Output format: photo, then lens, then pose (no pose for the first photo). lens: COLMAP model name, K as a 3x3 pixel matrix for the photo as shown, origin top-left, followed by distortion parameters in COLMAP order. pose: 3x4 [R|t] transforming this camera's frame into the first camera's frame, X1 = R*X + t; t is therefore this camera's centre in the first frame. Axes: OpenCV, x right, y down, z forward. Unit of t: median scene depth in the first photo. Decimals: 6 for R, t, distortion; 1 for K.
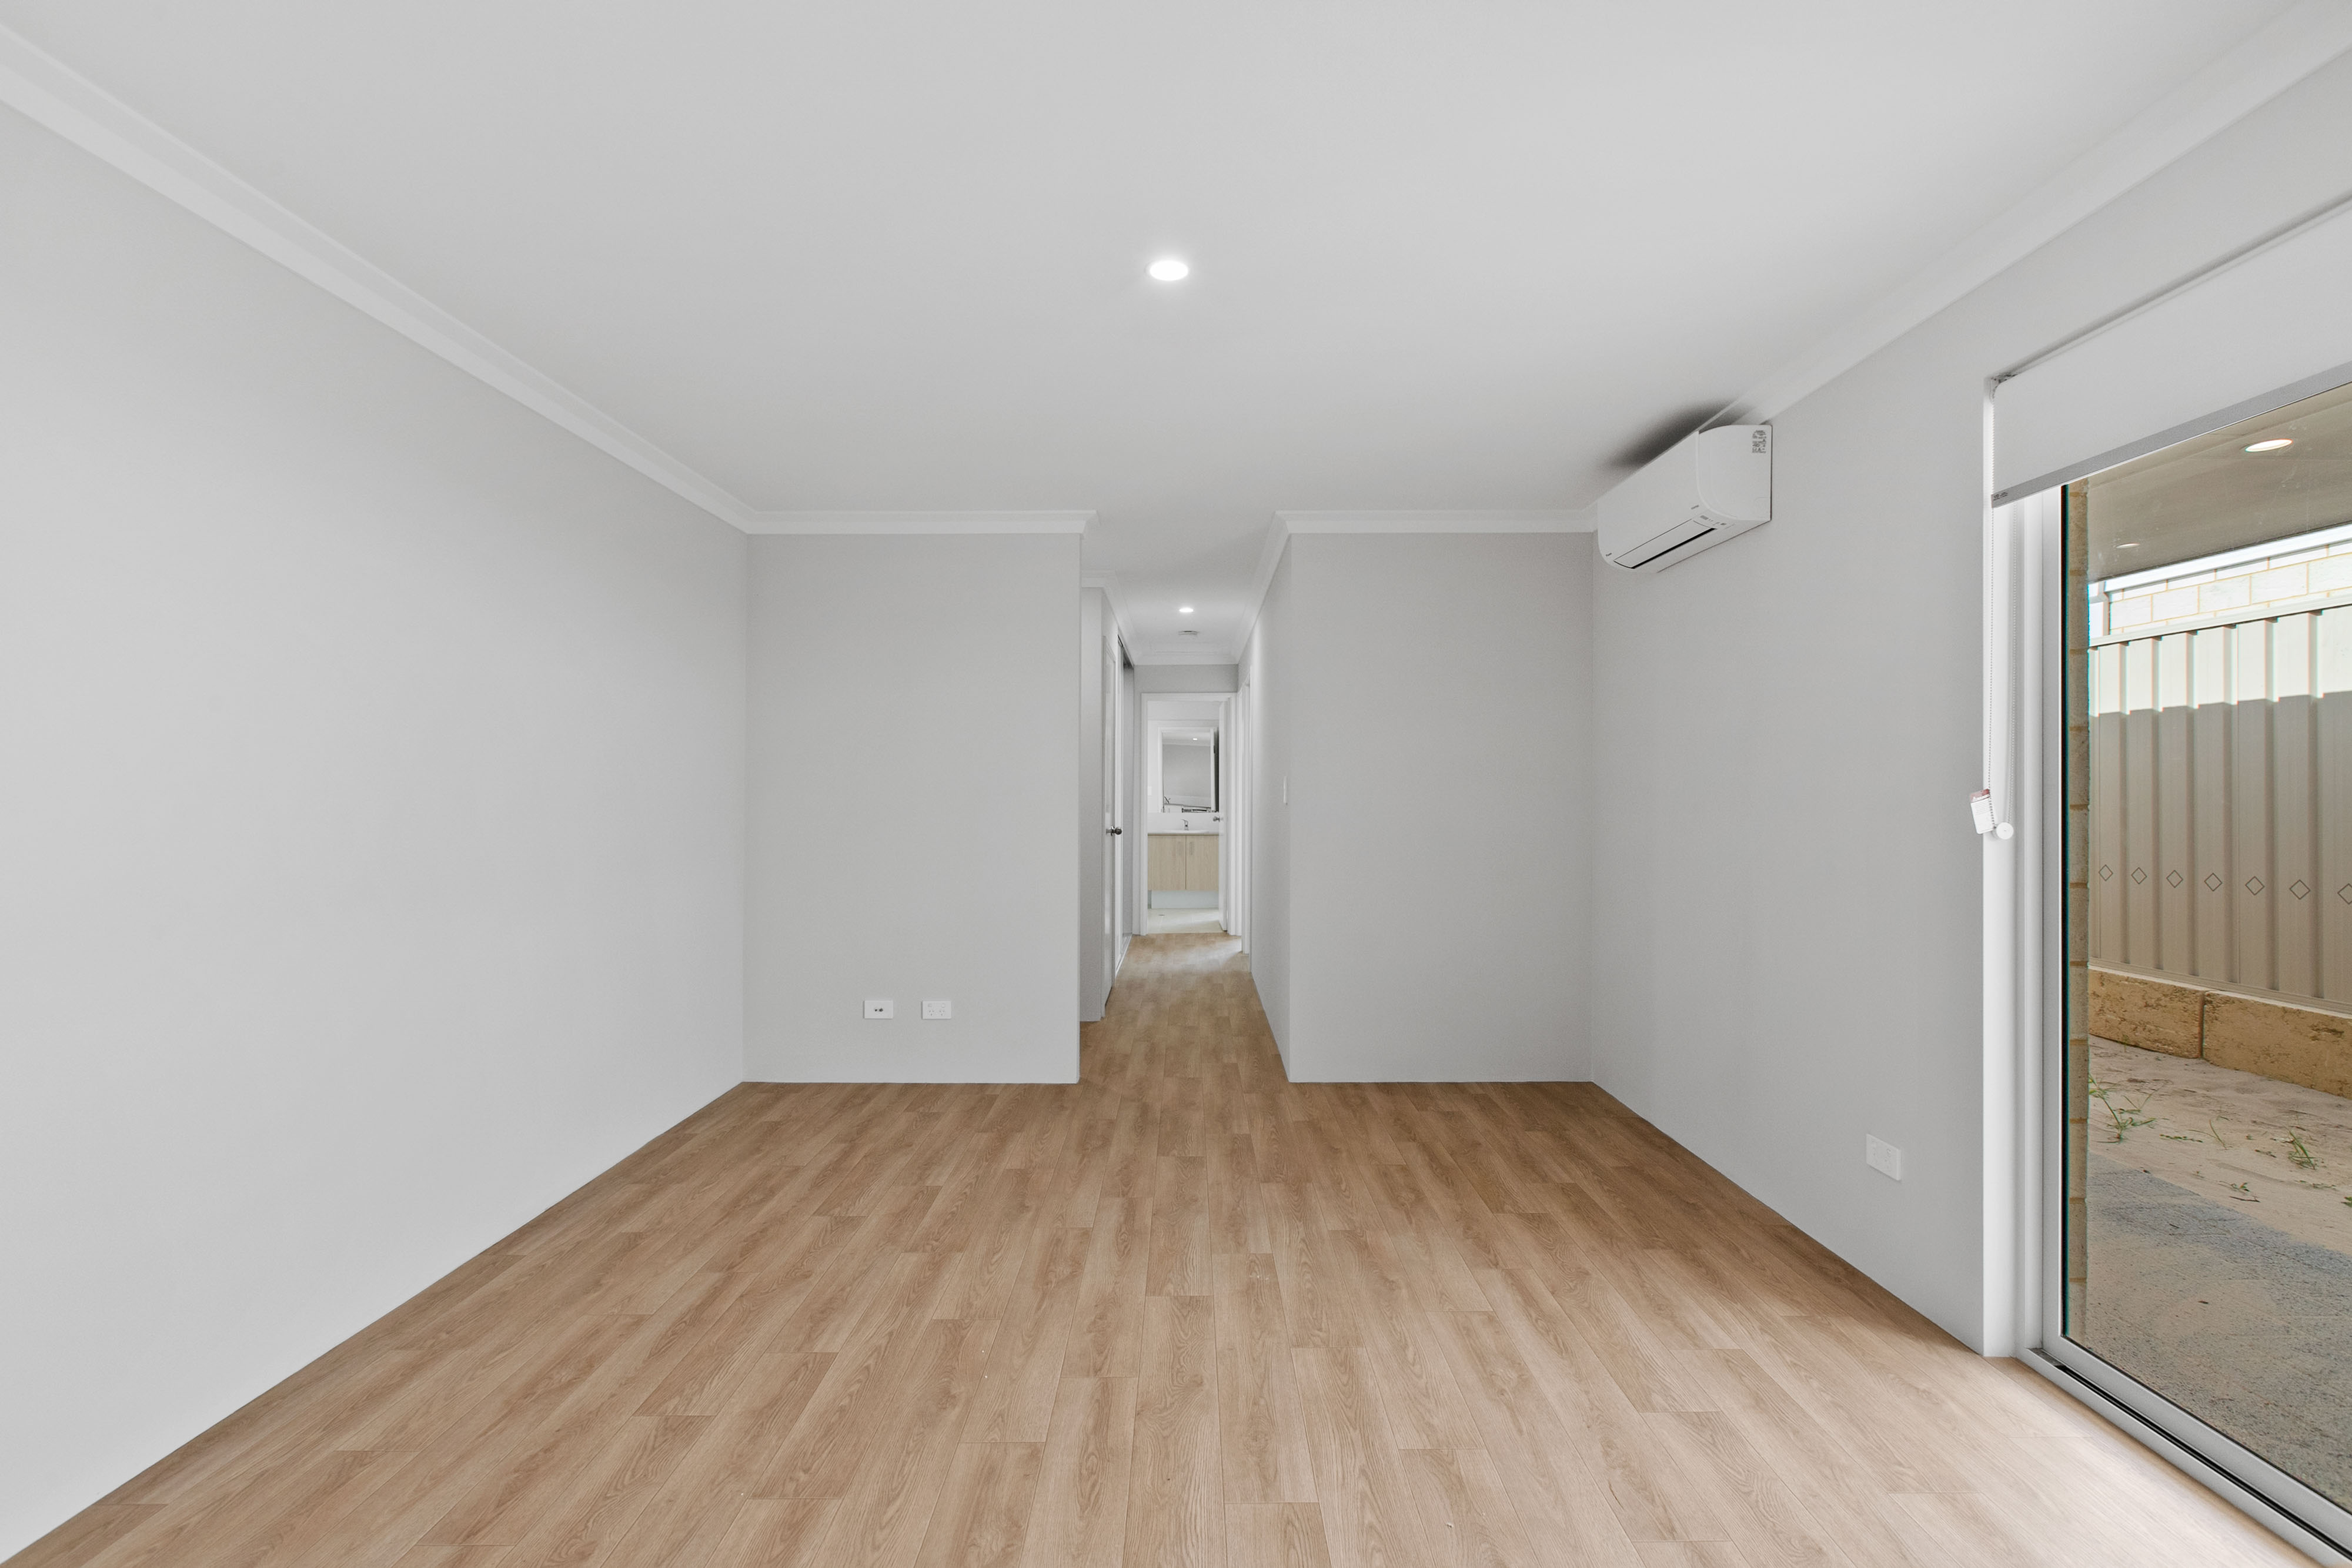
lens RADIAL K [[1044.6, 0, 1187.0], [0, 1044.6, 799.0], [0, 0, 1]] dist [0.001000, -0.001385]
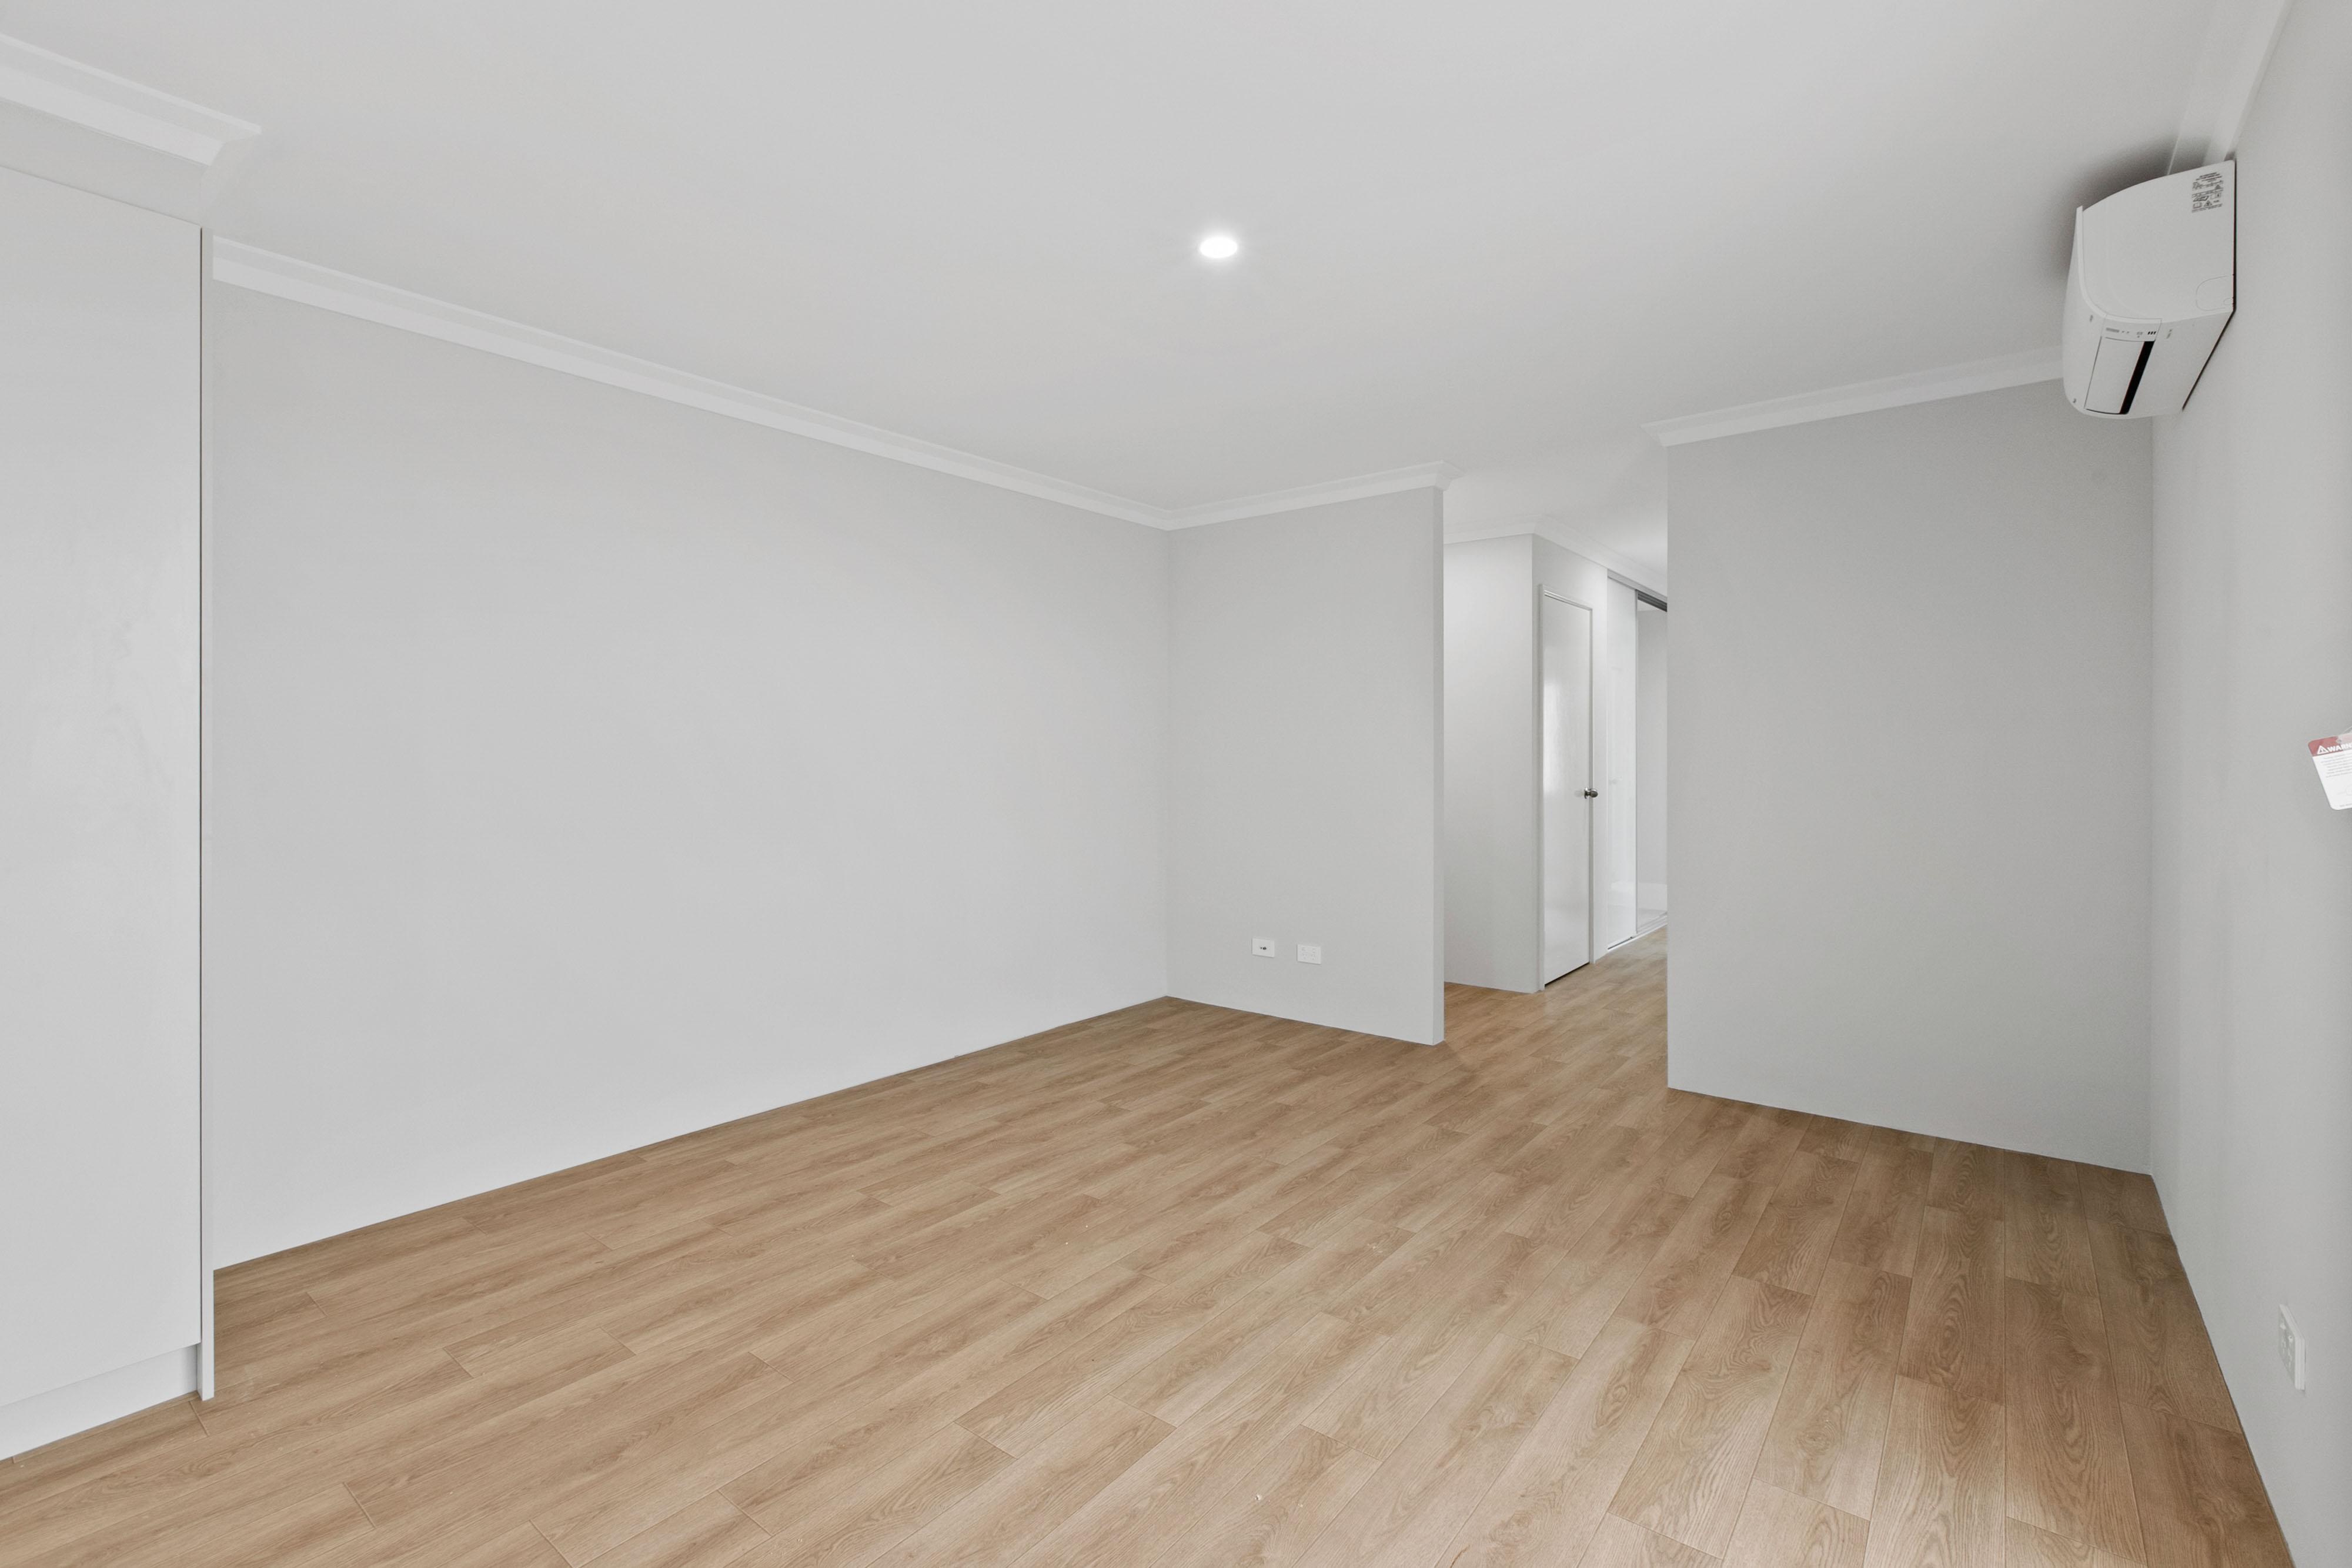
lens RADIAL K [[1044.6, 0, 1167.4], [0, 1044.6, 763.9], [0, 0, 1]] dist [0.001000, -0.001385]
pose [[0.783136, 0.005607, -0.621825, 0.482983], [-0.004335, 0.999984, 0.003557, 0.006927], [0.621835, -0.000090, 0.783148, 0.115855]]
